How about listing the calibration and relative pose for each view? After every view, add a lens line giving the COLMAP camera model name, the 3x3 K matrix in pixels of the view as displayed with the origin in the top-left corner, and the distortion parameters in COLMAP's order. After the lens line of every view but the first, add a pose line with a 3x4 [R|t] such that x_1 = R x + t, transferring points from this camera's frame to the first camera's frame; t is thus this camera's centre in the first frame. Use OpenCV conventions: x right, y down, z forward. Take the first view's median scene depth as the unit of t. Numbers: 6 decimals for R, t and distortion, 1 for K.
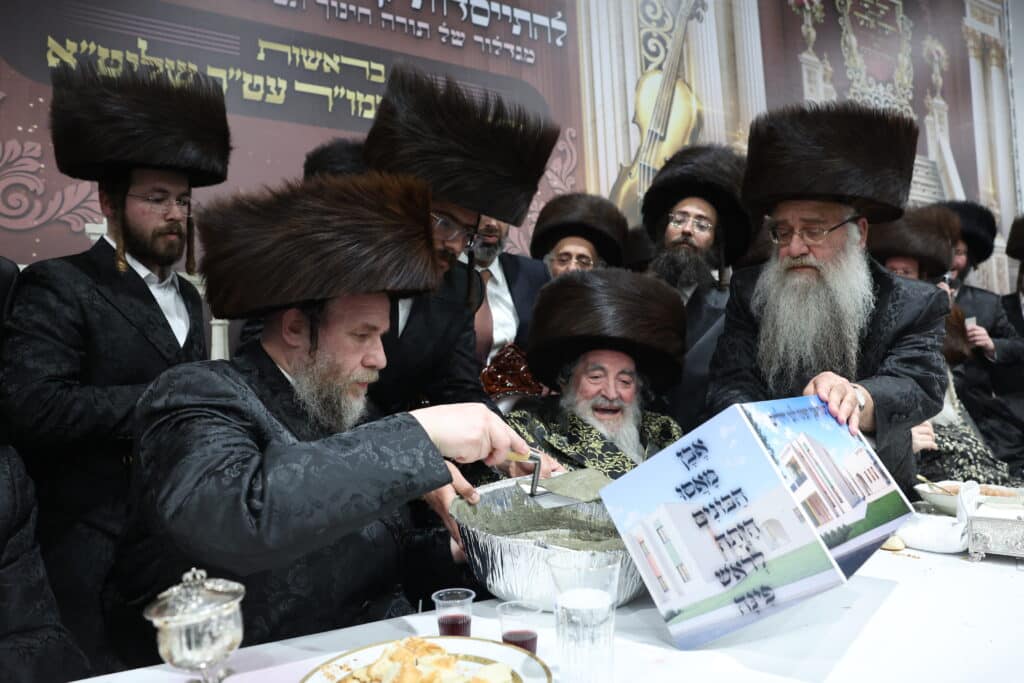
lens RADIAL K [[695.7, 0, 513.0], [0, 695.7, 335.8], [0, 0, 1]] dist [-0.102065, 0.087258]
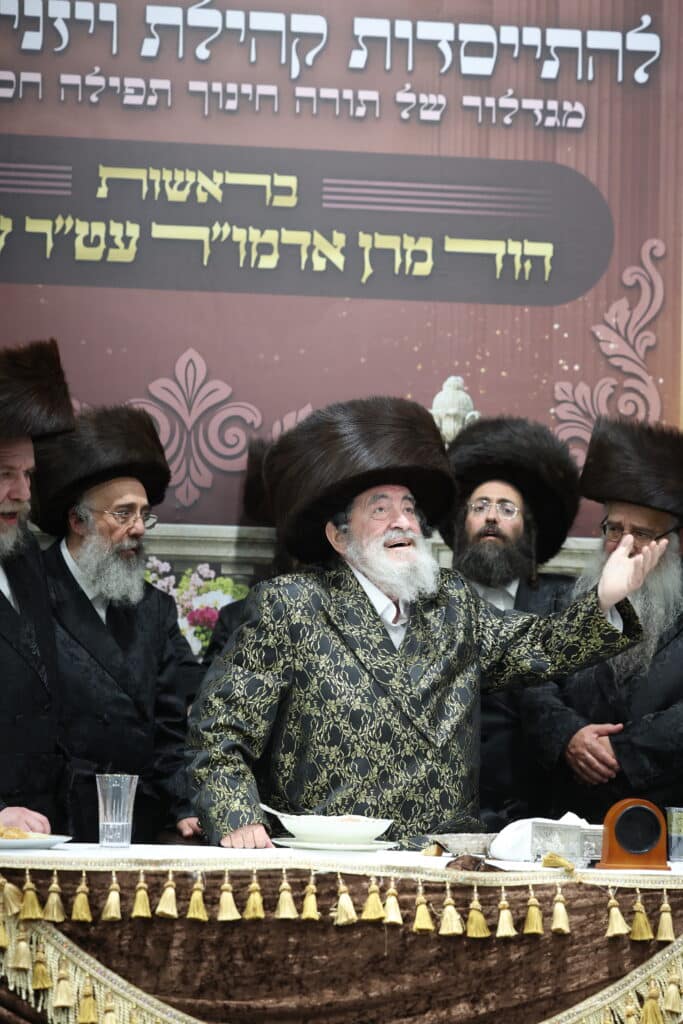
lens RADIAL K [[2819.8, 0, 341.5], [0, 2819.8, 512.0], [0, 0, 1]] dist [0.143228, 0.728852]
pose [[0.916063, 0.014315, -0.400779, 0.792216], [-0.024889, 0.999466, -0.021190, -0.036350], [0.400261, 0.029386, 0.915930, -1.186049]]
